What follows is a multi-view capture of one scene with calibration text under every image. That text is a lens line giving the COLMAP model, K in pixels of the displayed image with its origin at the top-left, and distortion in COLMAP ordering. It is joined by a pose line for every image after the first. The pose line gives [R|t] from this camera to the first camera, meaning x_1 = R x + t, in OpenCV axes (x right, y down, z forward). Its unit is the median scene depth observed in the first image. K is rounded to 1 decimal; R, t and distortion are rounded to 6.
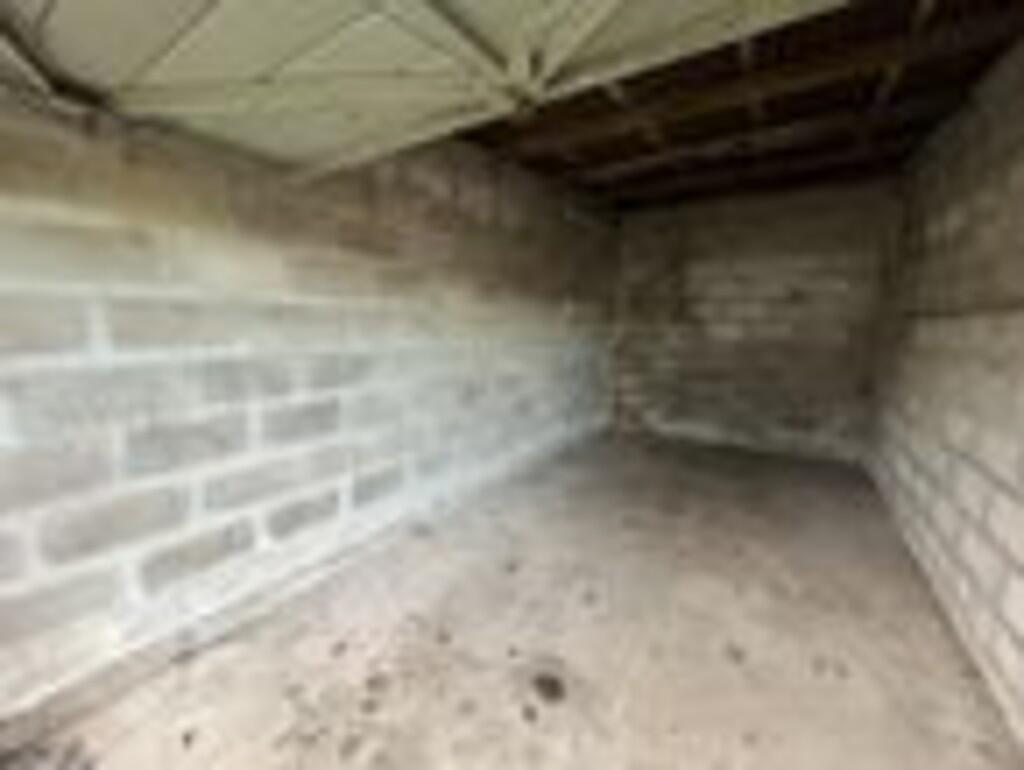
lens RADIAL K [[410.3, 0, 512.0], [0, 410.3, 385.0], [0, 0, 1]] dist [0.000465, 0.000045]
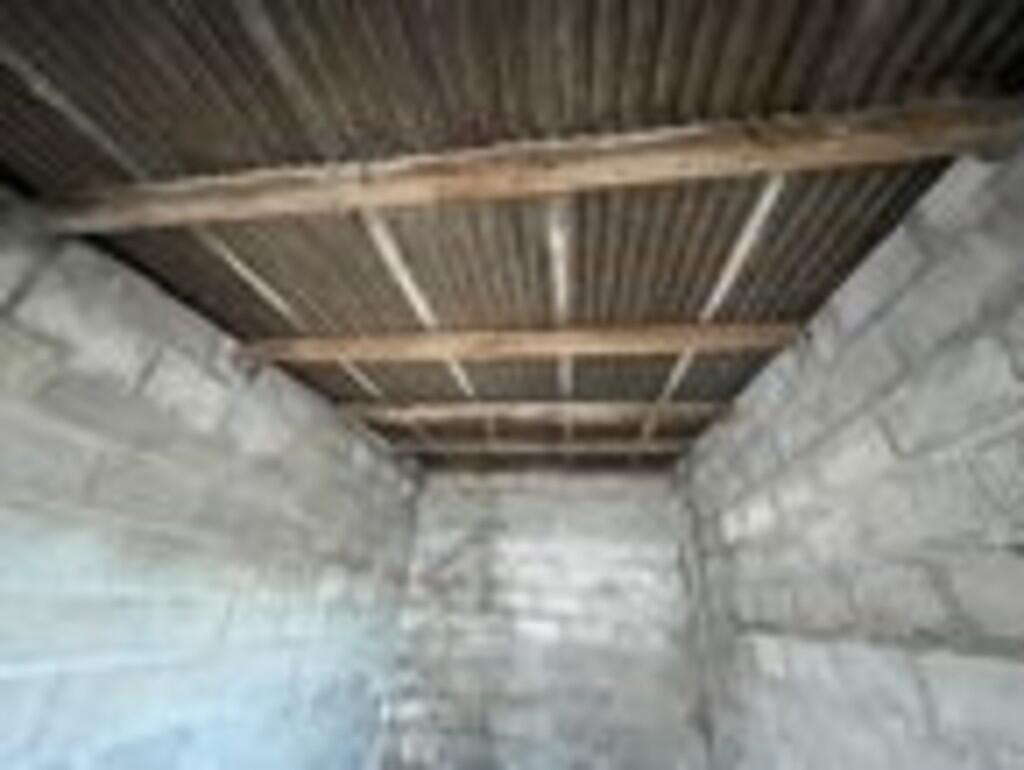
lens RADIAL K [[410.3, 0, 512.0], [0, 410.3, 385.0], [0, 0, 1]] dist [0.000465, 0.000045]
pose [[0.903460, 0.237684, 0.356745, 0.092650], [0.017311, 0.811298, -0.584376, -0.060768], [-0.428323, 0.534136, 0.728861, 0.226437]]
